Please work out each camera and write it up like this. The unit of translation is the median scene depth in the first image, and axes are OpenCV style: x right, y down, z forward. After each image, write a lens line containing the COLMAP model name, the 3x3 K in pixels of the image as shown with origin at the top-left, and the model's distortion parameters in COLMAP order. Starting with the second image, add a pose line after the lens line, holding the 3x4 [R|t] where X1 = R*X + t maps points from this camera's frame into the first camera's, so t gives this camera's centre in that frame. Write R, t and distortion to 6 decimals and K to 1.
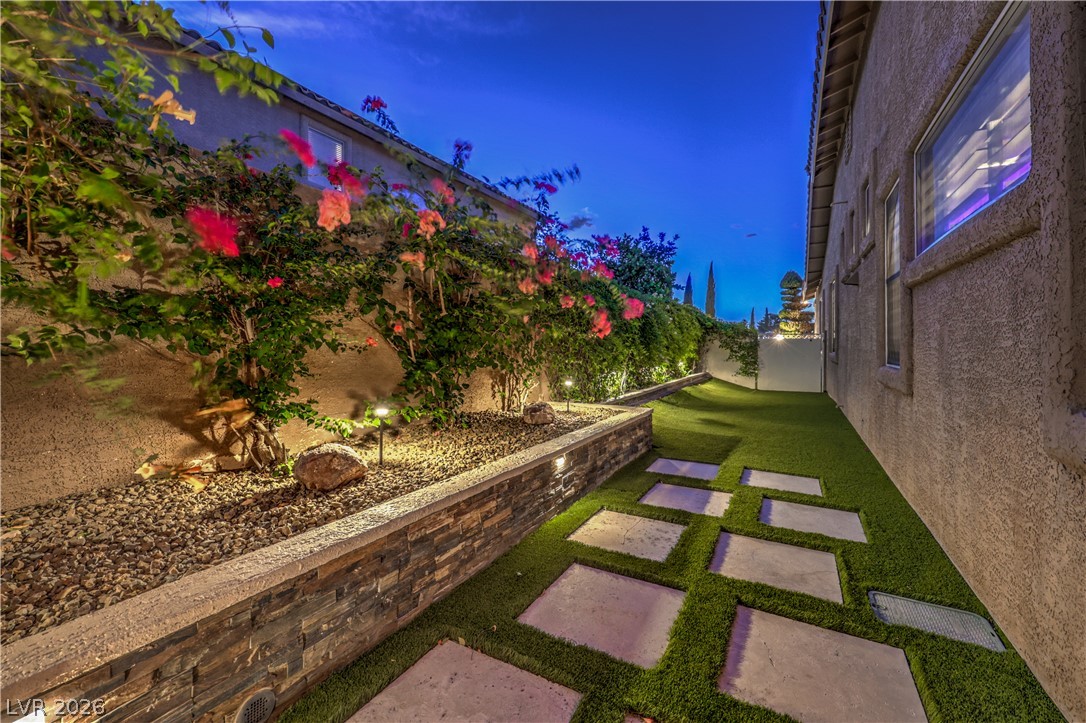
lens RADIAL K [[446.7, 0, 544.0], [0, 446.7, 352.8], [0, 0, 1]] dist [0.001312, 0.000076]
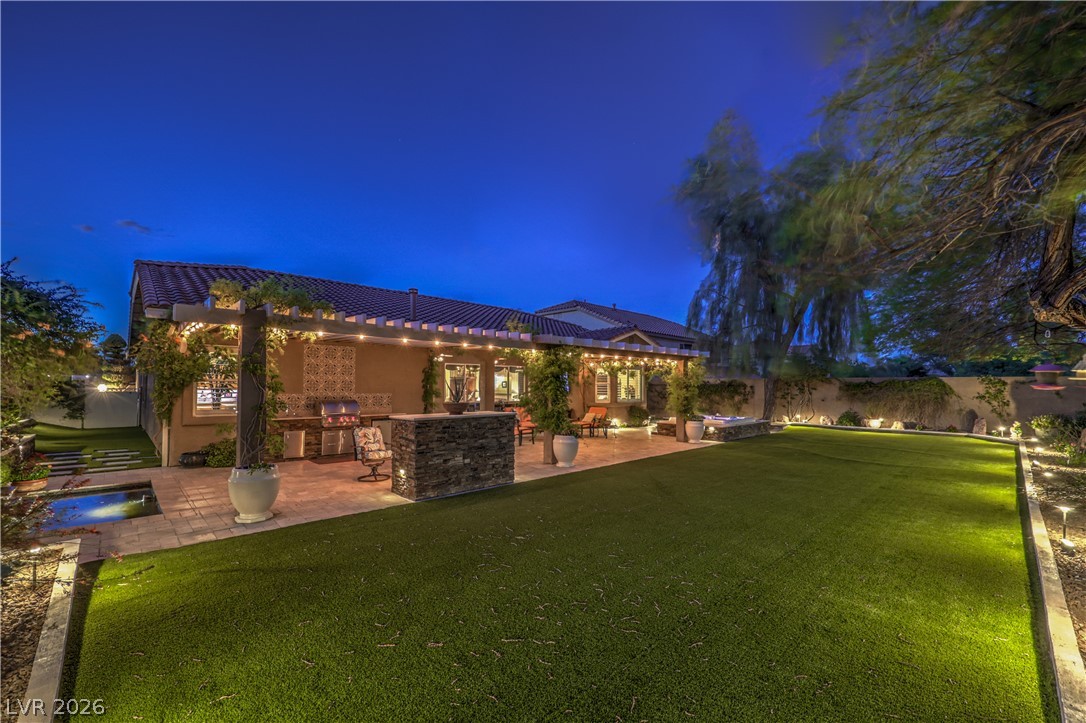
lens RADIAL K [[446.7, 0, 542.1], [0, 446.7, 365.8], [0, 0, 1]] dist [0.001312, 0.000076]
pose [[0.291278, 0.041766, 0.955726, -0.421033], [0.012523, 0.998794, -0.047465, -0.026415], [-0.956557, 0.025794, 0.290403, -0.728882]]
